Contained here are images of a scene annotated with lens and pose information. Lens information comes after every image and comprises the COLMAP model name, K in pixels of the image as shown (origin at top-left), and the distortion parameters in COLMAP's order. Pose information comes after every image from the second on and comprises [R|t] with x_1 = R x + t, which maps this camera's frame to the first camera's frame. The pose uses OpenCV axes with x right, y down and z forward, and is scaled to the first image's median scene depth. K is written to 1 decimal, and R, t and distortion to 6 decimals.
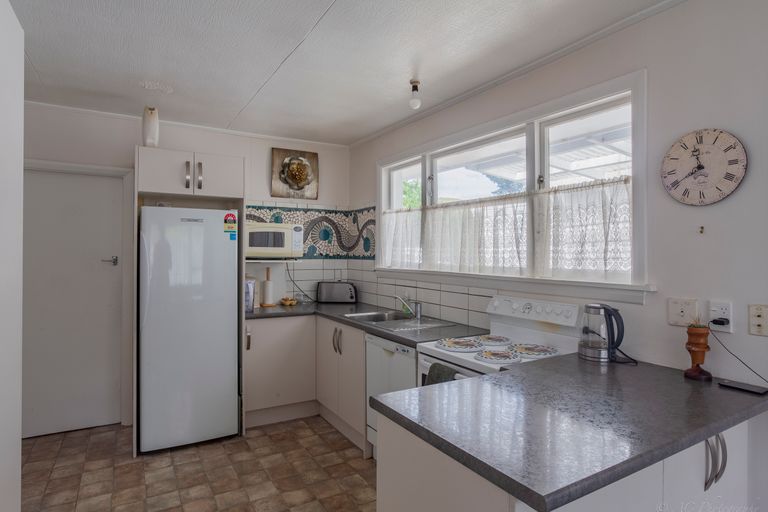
lens RADIAL K [[439.2, 0, 386.9], [0, 439.2, 254.3], [0, 0, 1]] dist [-0.050632, 0.001042]
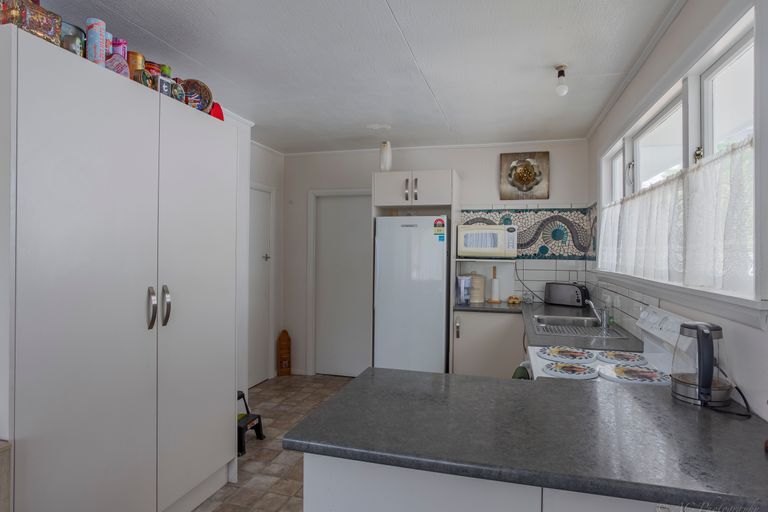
lens RADIAL K [[439.2, 0, 386.8], [0, 439.2, 254.0], [0, 0, 1]] dist [-0.050632, 0.001042]
pose [[0.678298, 0.004889, -0.734770, 0.332296], [-0.008723, 0.999961, -0.001400, 0.003517], [0.734735, 0.007359, 0.678314, 0.077217]]
